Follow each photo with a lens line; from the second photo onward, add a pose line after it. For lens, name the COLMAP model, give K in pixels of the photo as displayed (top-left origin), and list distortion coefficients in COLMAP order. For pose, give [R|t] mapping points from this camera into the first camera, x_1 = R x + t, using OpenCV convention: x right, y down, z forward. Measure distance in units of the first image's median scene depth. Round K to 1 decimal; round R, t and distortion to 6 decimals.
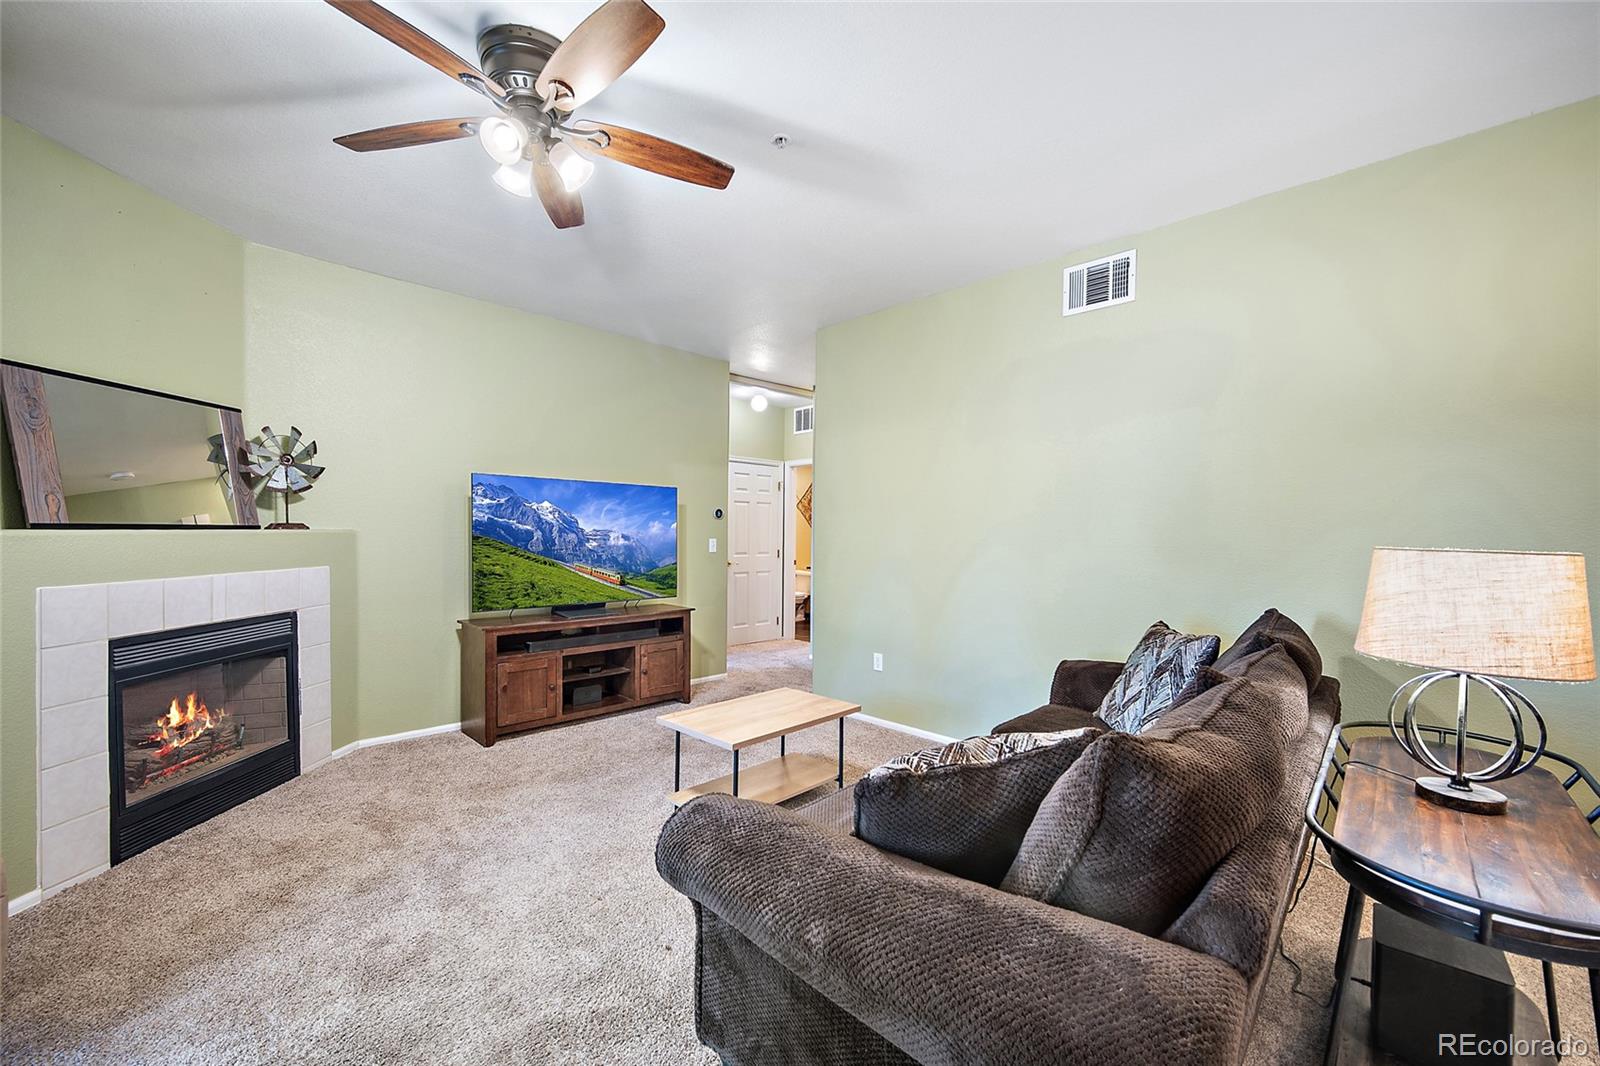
lens RADIAL K [[634.6, 0, 800.0], [0, 634.6, 533.0], [0, 0, 1]] dist [-0.001372, -0.000225]
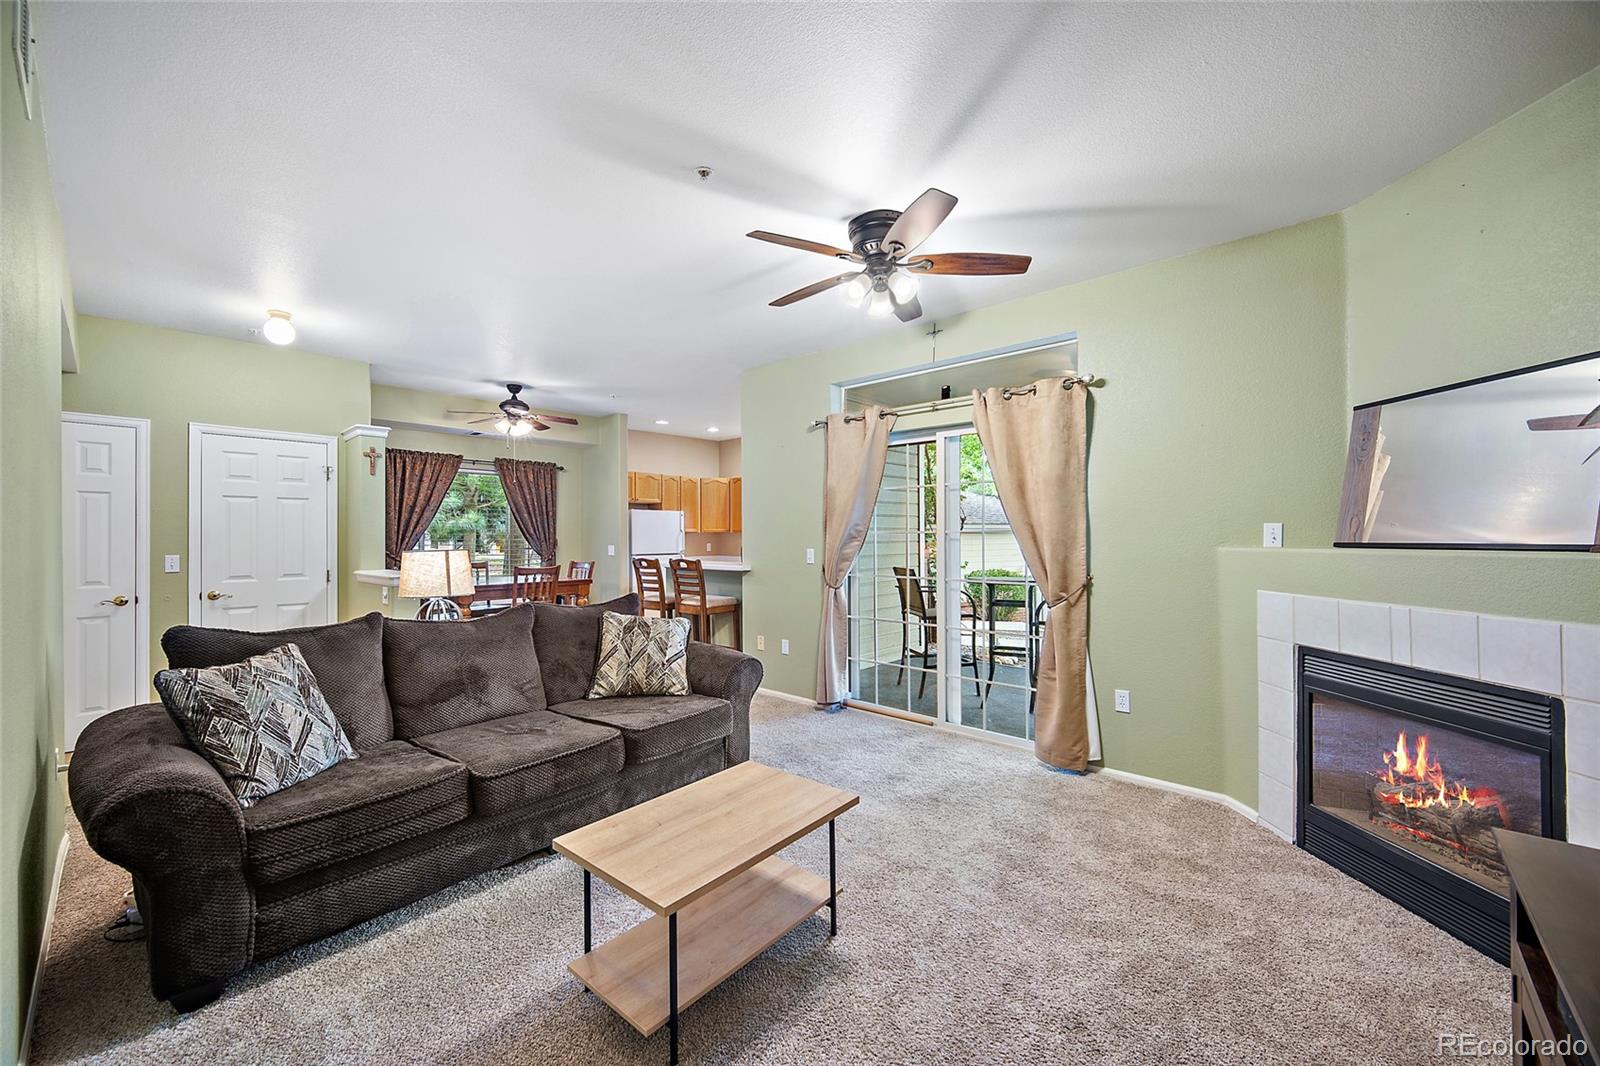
lens RADIAL K [[617.9, 0, 800.0], [0, 617.9, 533.0], [0, 0, 1]] dist [-0.003688, -0.000176]
pose [[-0.998523, -0.005200, -0.054087, -0.120102], [-0.004956, 0.999977, -0.004633, -0.019670], [0.054109, -0.004358, -0.998526, 1.777256]]
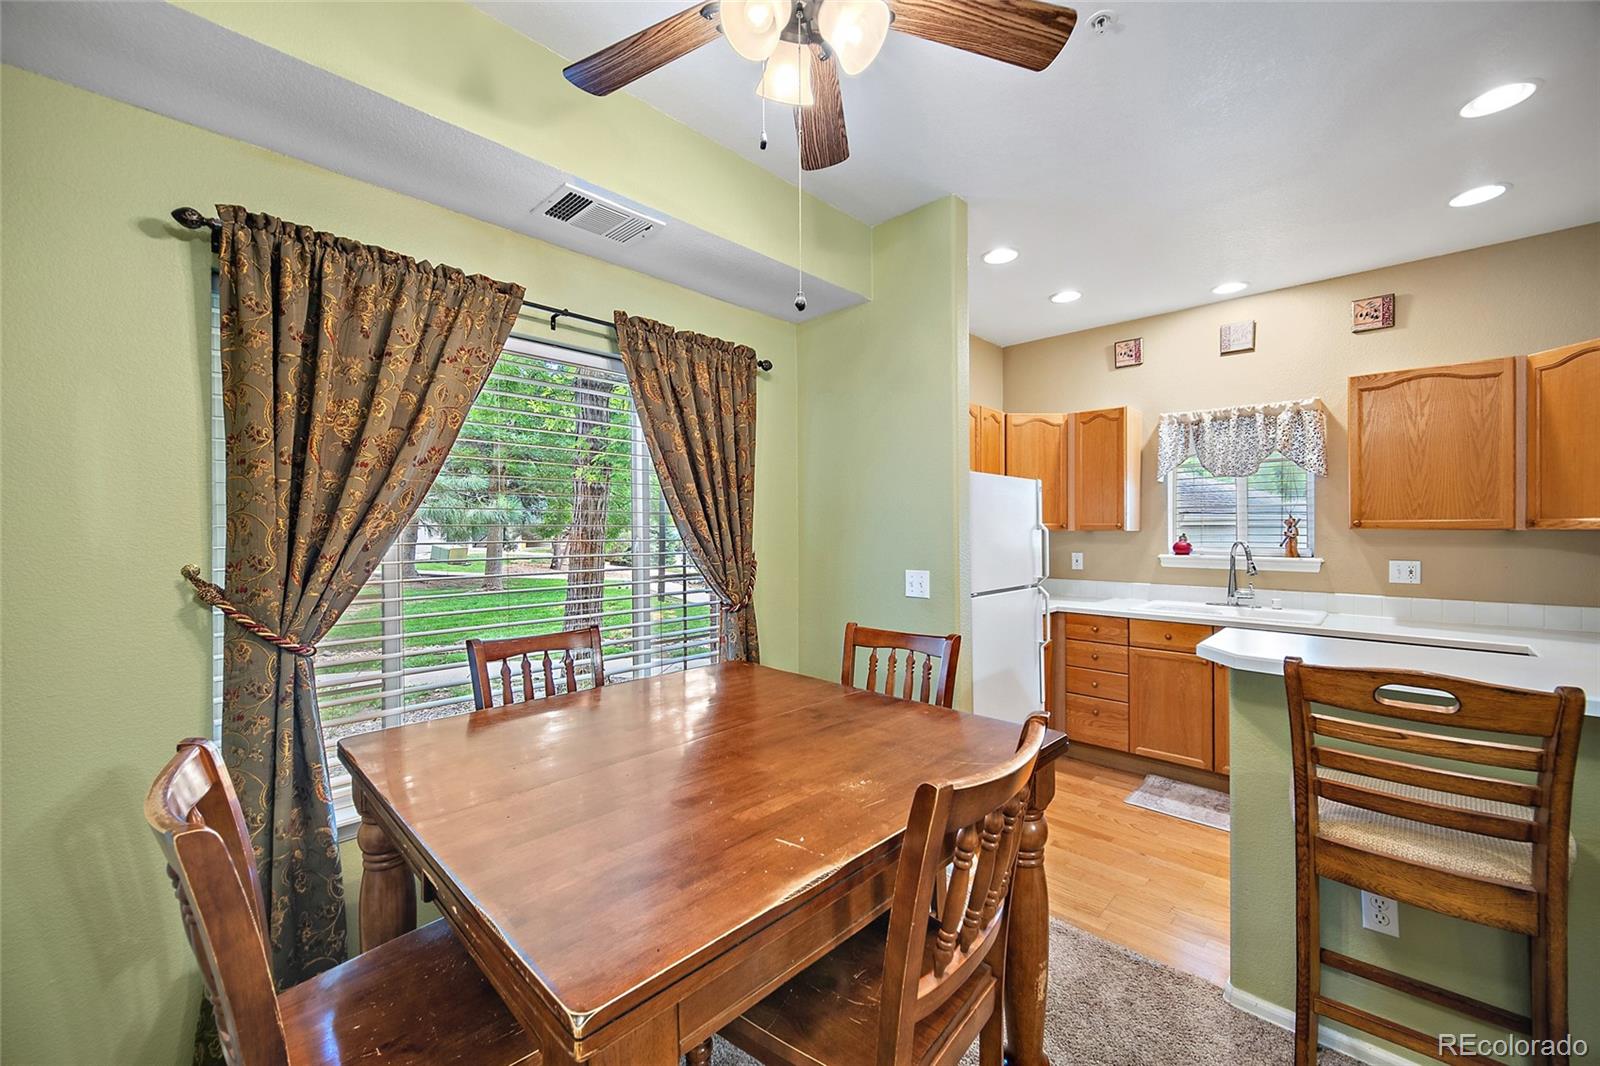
lens RADIAL K [[634.6, 0, 800.0], [0, 634.6, 533.0], [0, 0, 1]] dist [-0.001372, -0.000225]
pose [[-0.999770, -0.003906, -0.021074, 0.768672], [-0.004115, 0.999942, 0.009909, -0.041355], [0.021034, 0.009993, -0.999729, 0.031248]]
